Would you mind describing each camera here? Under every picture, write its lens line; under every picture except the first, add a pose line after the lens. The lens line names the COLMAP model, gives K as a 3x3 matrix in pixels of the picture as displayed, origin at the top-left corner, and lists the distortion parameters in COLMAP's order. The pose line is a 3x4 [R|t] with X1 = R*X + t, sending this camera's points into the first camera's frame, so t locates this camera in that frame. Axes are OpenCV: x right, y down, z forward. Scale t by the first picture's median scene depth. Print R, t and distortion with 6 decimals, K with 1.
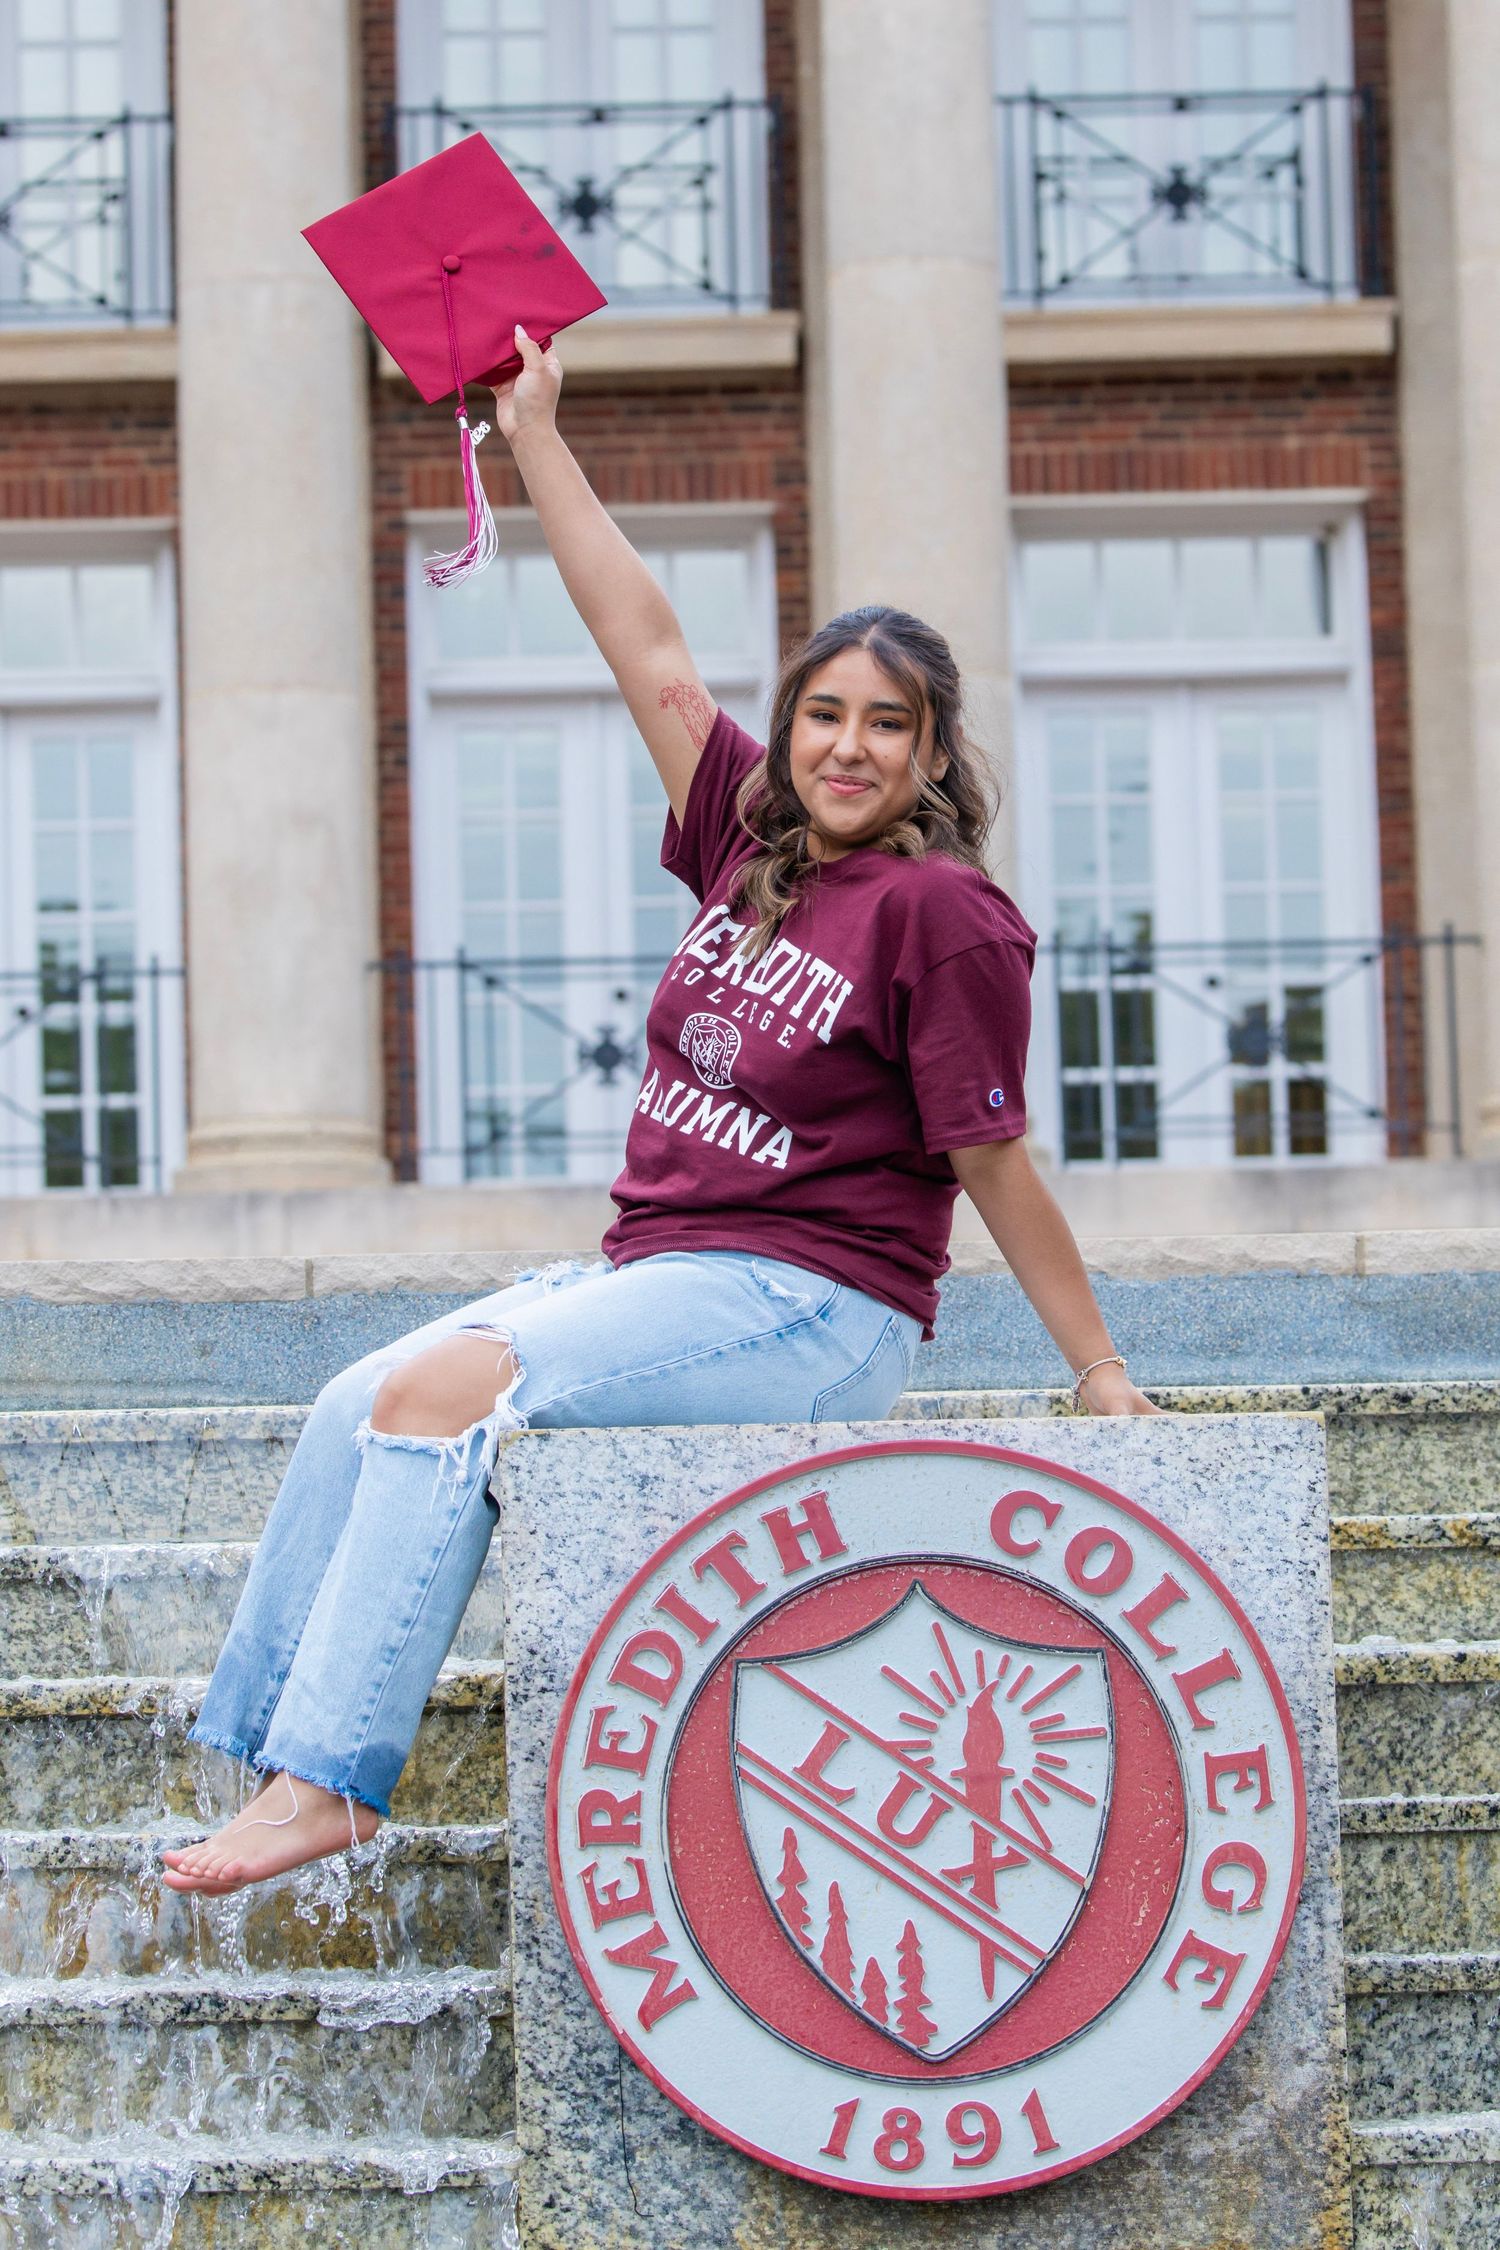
lens RADIAL K [[7909.0, 0, 753.5], [0, 7909.0, 1126.5], [0, 0, 1]] dist [-0.201136, 0.000000]
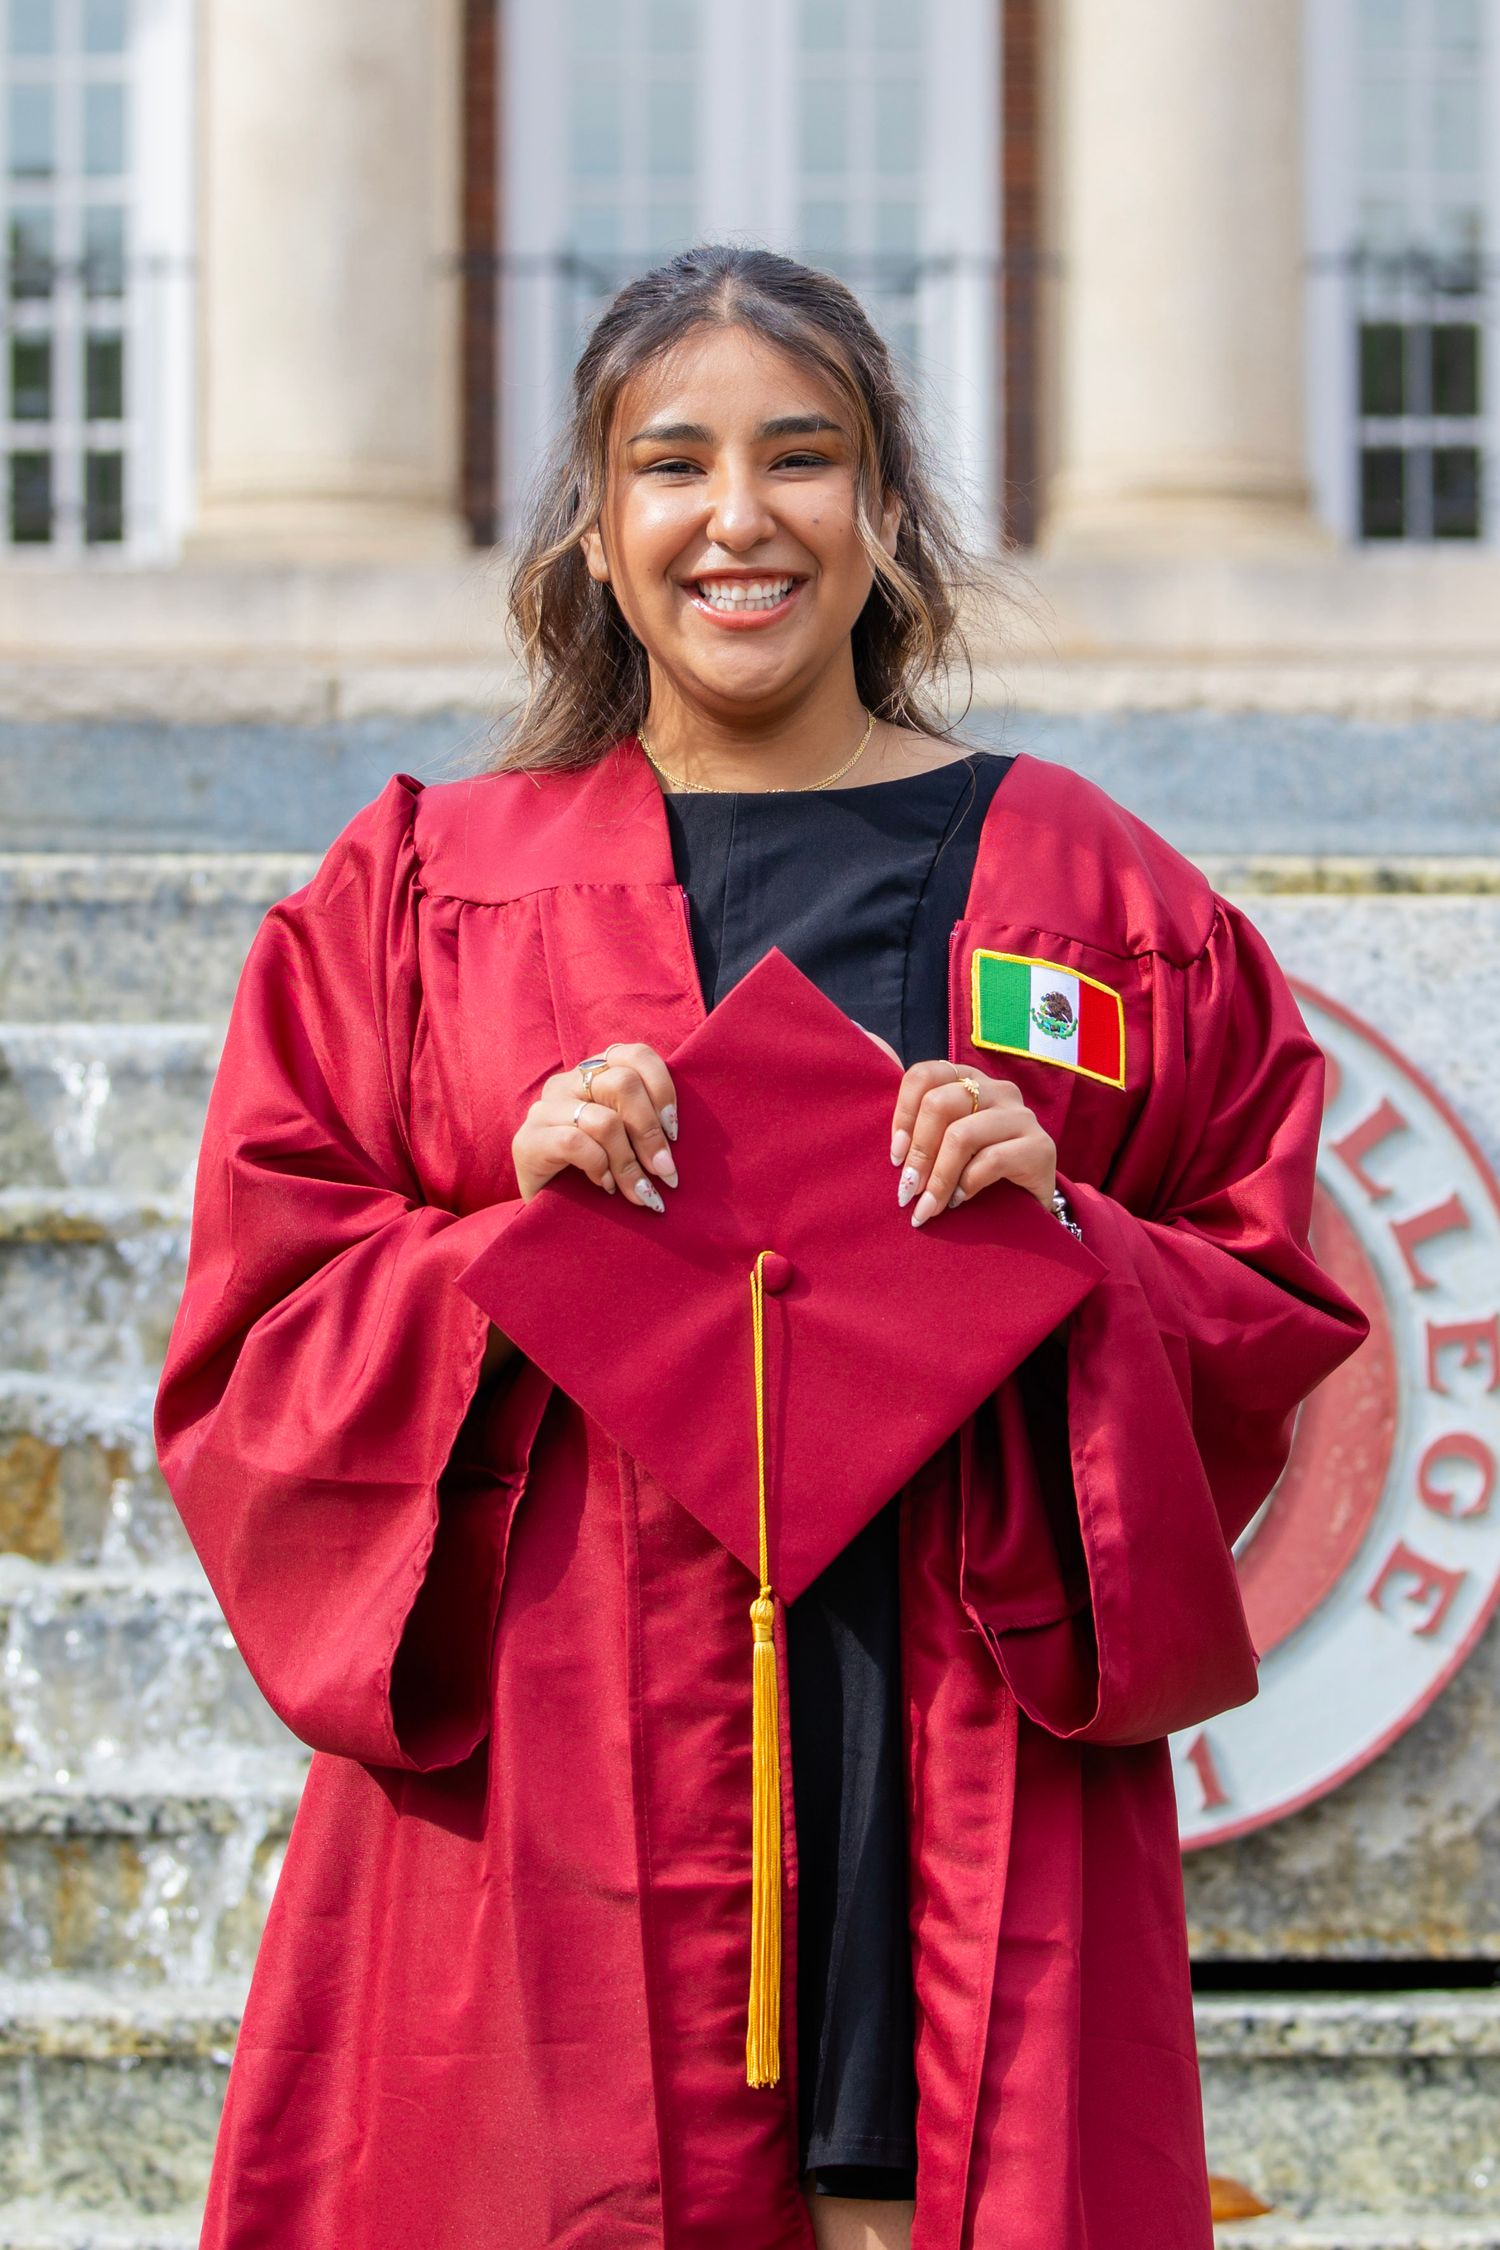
lens RADIAL K [[8841.5, 0, 744.3], [0, 8841.5, 1124.5], [0, 0, 1]] dist [-0.055624, 0.000000]
pose [[0.999697, 0.024297, -0.003823, -0.009938], [-0.024019, 0.997855, 0.060899, 0.006564], [0.005295, -0.060789, 0.998137, 0.105527]]
